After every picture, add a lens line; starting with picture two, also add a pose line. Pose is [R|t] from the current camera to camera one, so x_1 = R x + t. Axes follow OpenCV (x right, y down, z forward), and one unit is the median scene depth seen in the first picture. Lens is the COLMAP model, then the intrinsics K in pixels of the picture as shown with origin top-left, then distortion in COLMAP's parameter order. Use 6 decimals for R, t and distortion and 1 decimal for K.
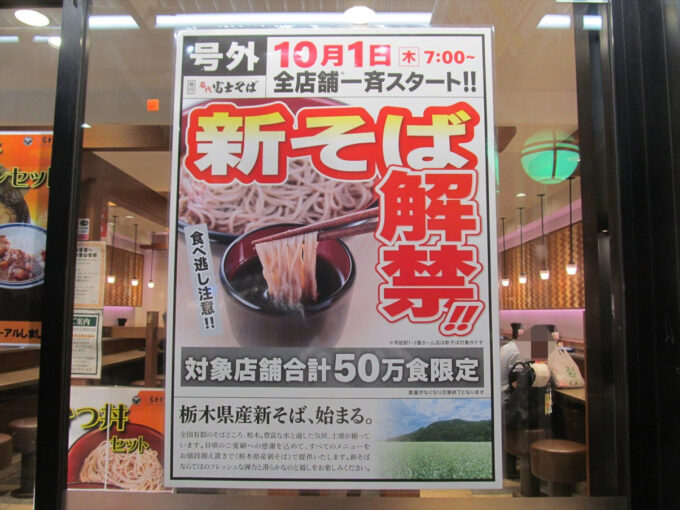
lens RADIAL K [[567.2, 0, 340.0], [0, 567.2, 255.0], [0, 0, 1]] dist [-0.076094, 0.041875]
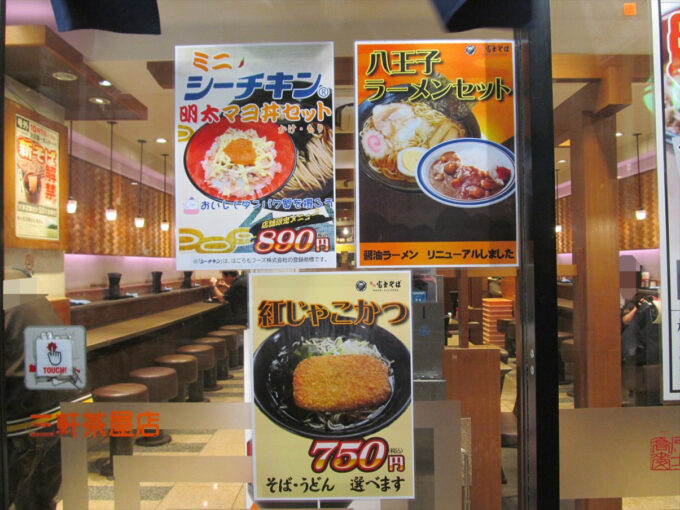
lens RADIAL K [[567.2, 0, 340.0], [0, 567.2, 255.0], [0, 0, 1]] dist [-0.076094, 0.041875]
pose [[0.999745, -0.022567, -0.001000, -0.840504], [0.022571, 0.996279, 0.083181, 0.058515], [-0.000881, -0.083182, 0.996534, 0.033830]]
